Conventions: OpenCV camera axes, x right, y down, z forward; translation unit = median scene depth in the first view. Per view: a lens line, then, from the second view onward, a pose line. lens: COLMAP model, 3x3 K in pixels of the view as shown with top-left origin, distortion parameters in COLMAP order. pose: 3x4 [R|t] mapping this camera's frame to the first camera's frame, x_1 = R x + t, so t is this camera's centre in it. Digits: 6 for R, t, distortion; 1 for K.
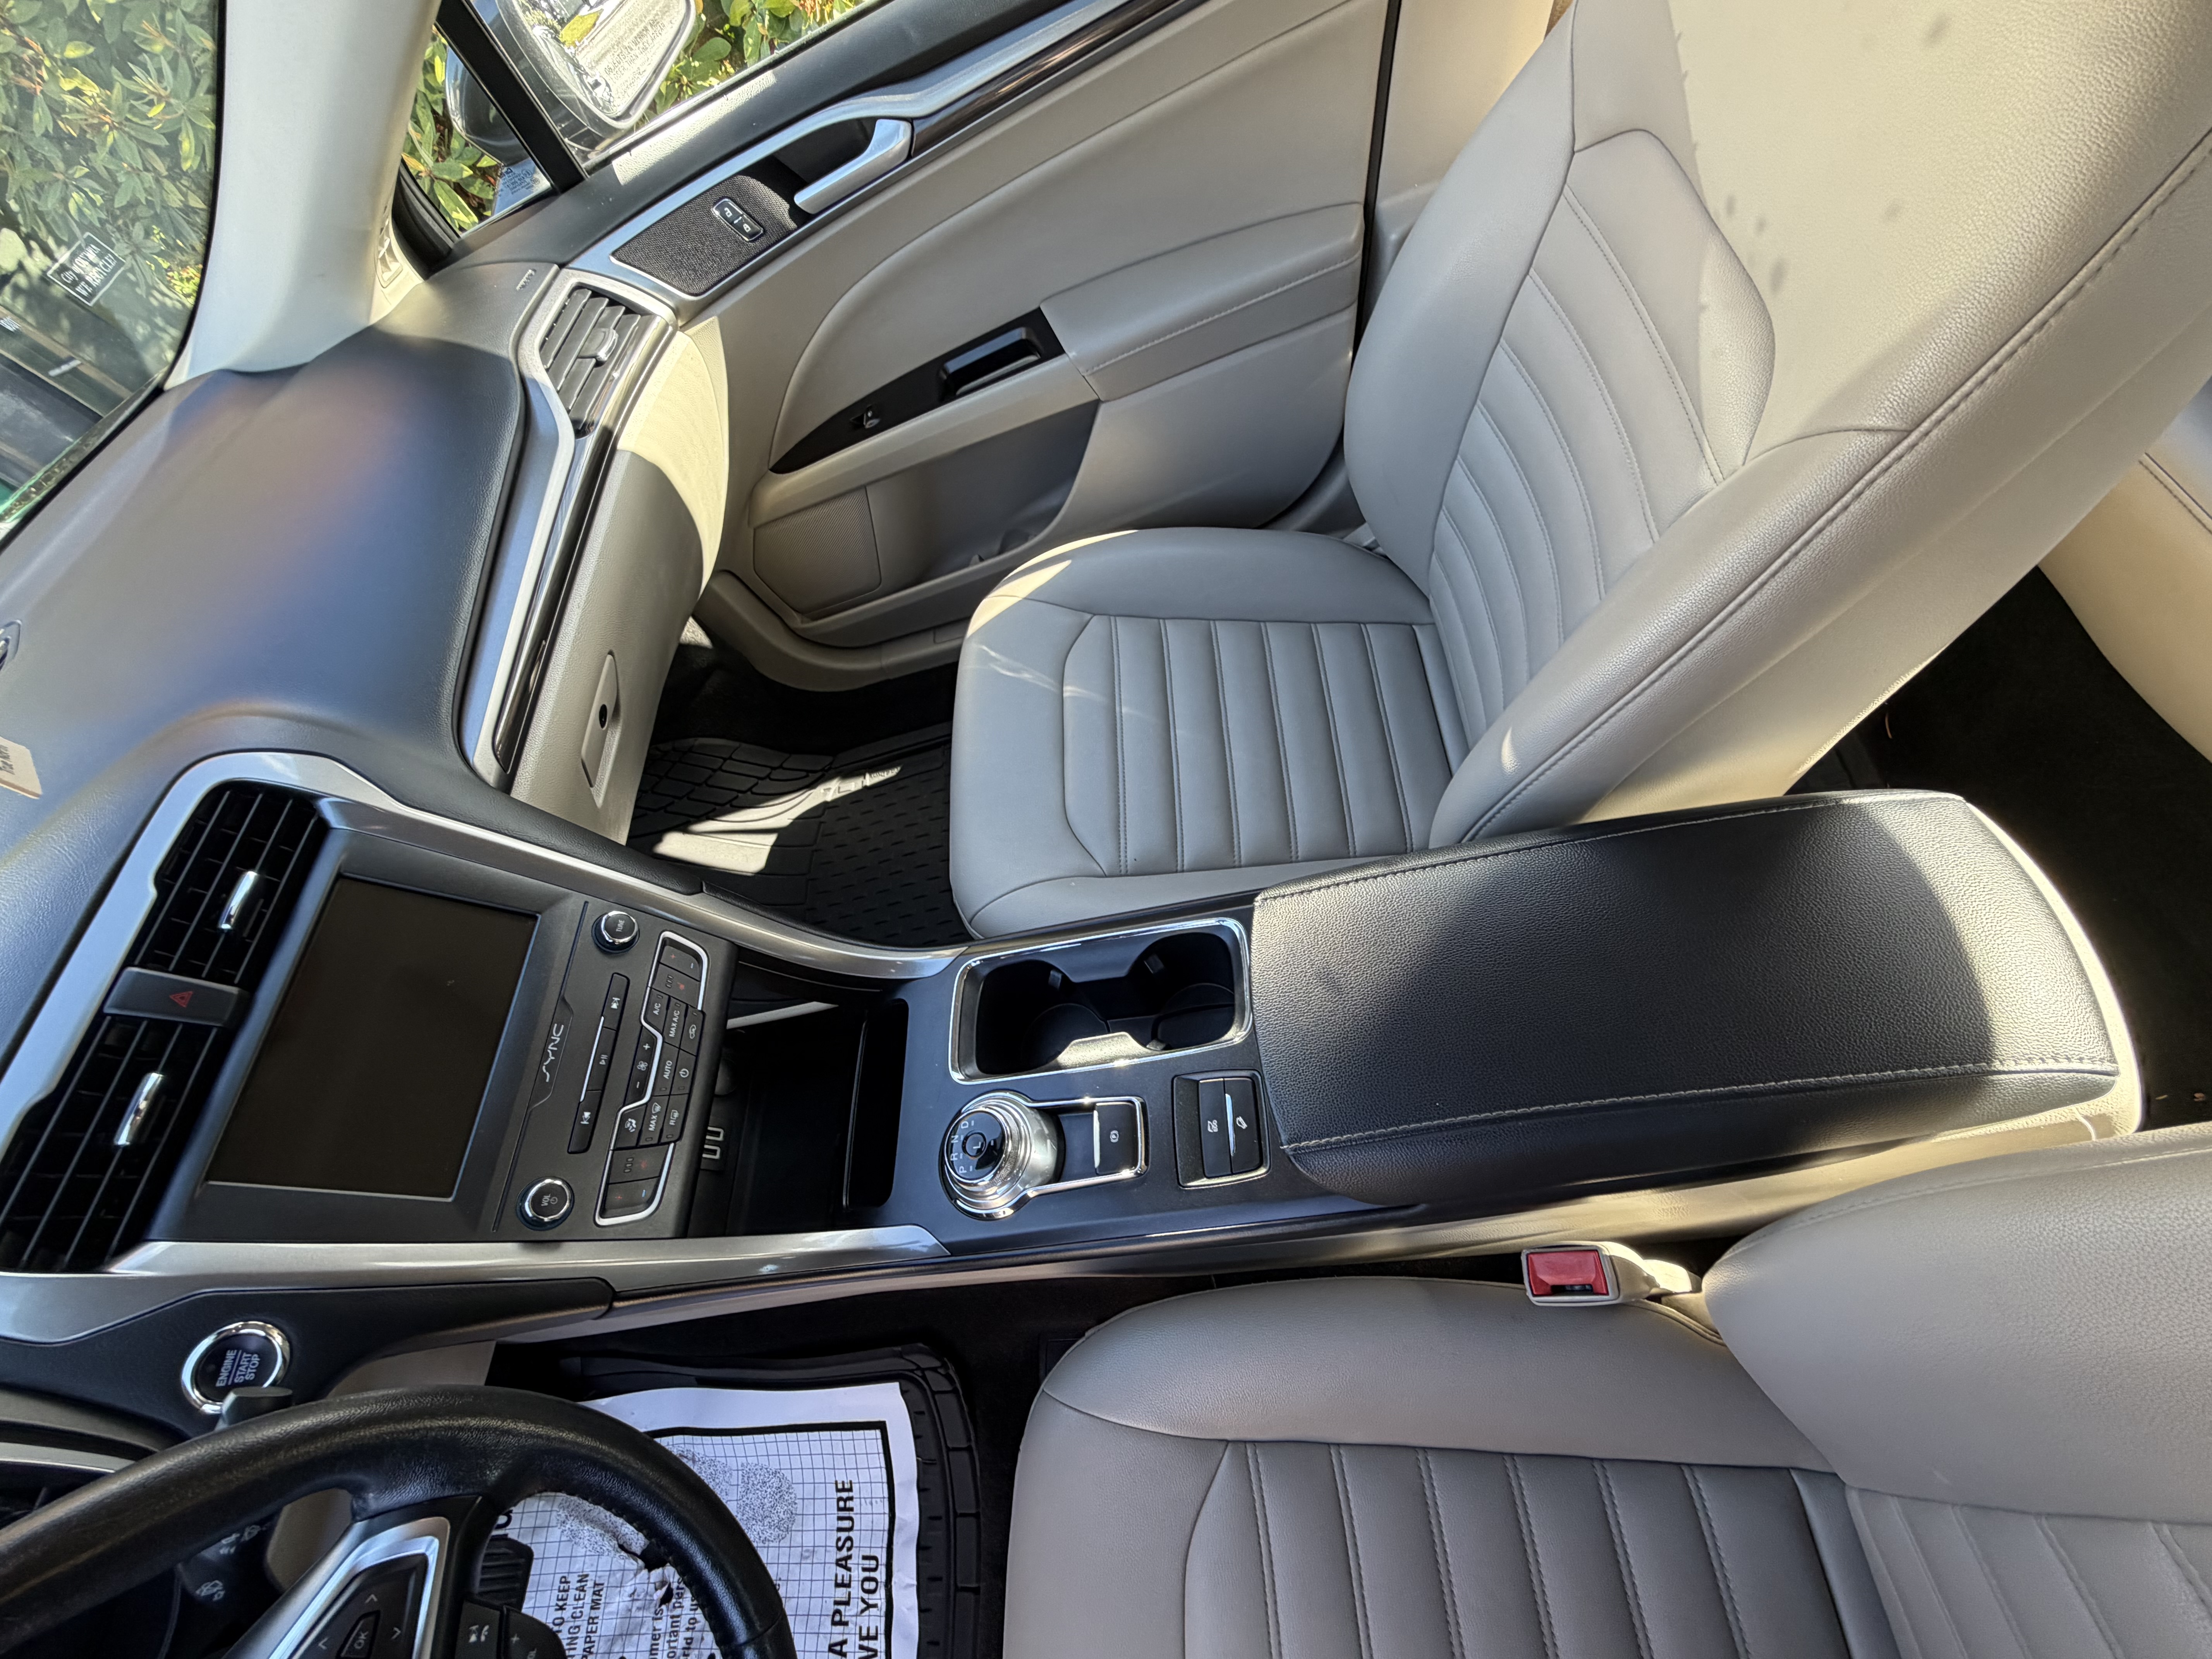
lens RADIAL K [[953.7, 0, 1106.0], [0, 953.7, 829.5], [0, 0, 1]] dist [-0.009286, 0.000531]
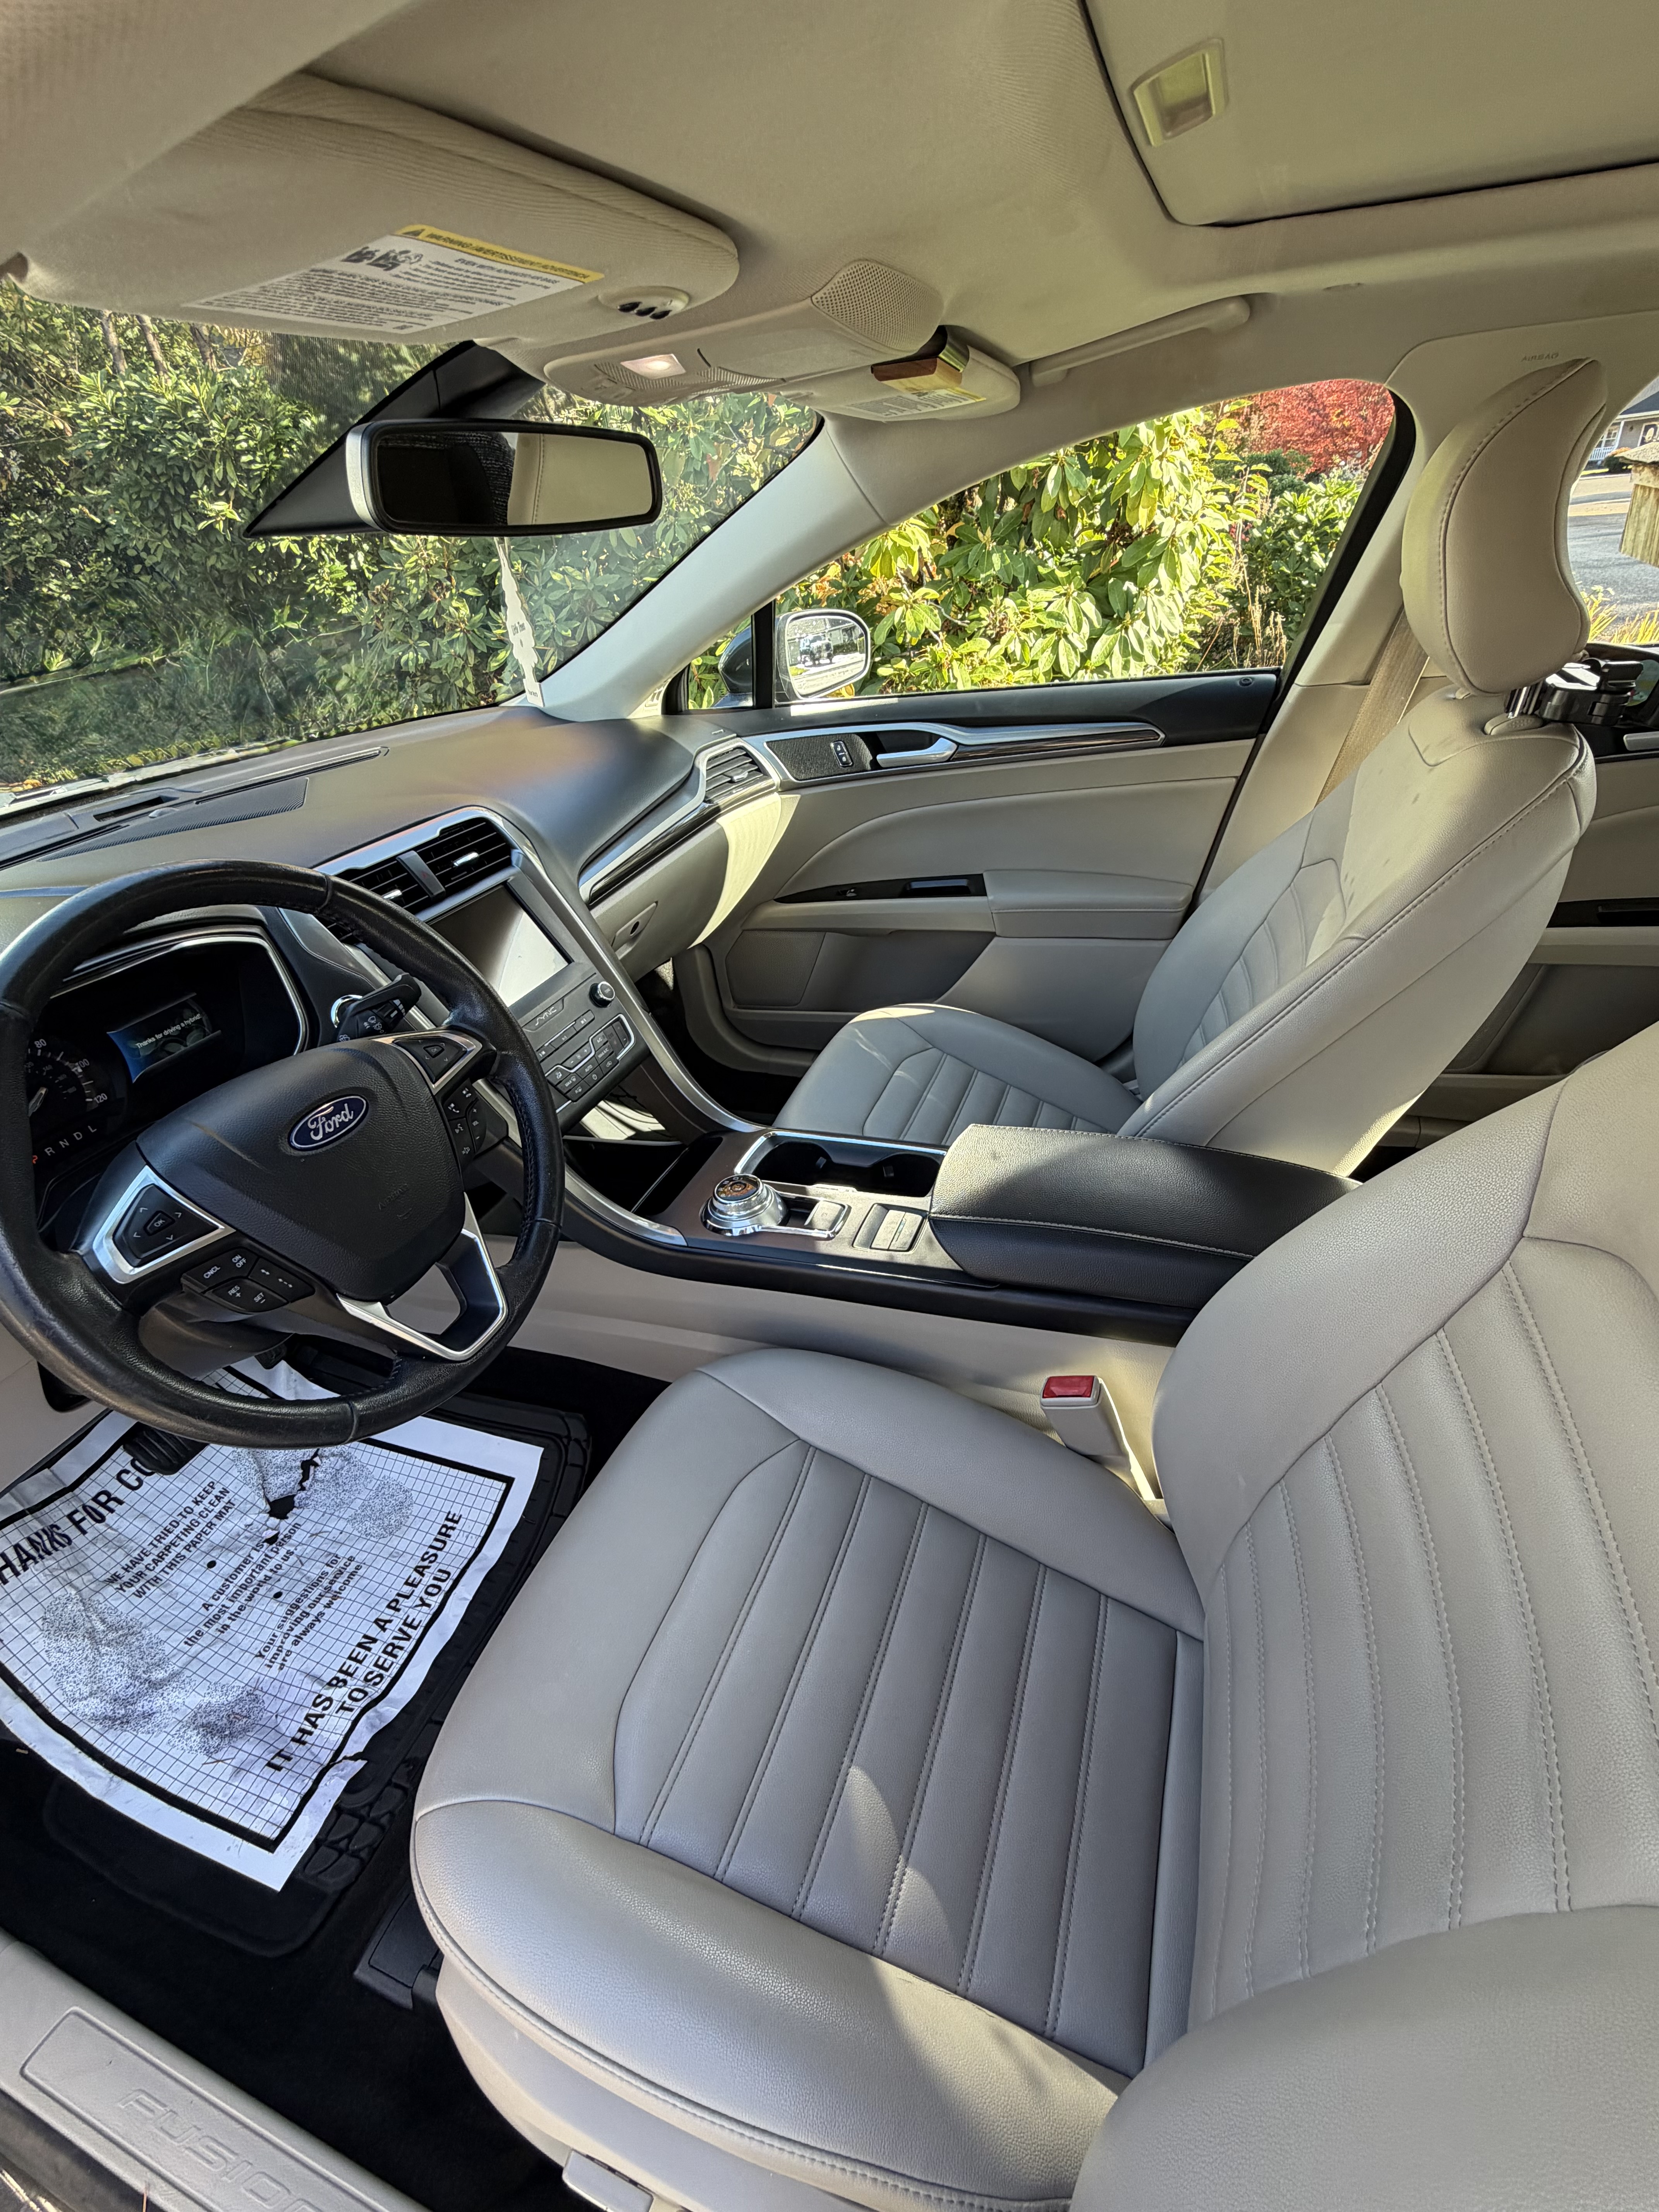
lens RADIAL K [[956.8, 0, 833.2], [0, 956.8, 1109.2], [0, 0, 1]] dist [-0.022138, -0.000141]
pose [[0.897341, 0.411957, -0.158335, 0.134000], [-0.440833, 0.819504, -0.366168, 0.513586], [-0.021090, 0.398377, 0.916979, -0.318952]]
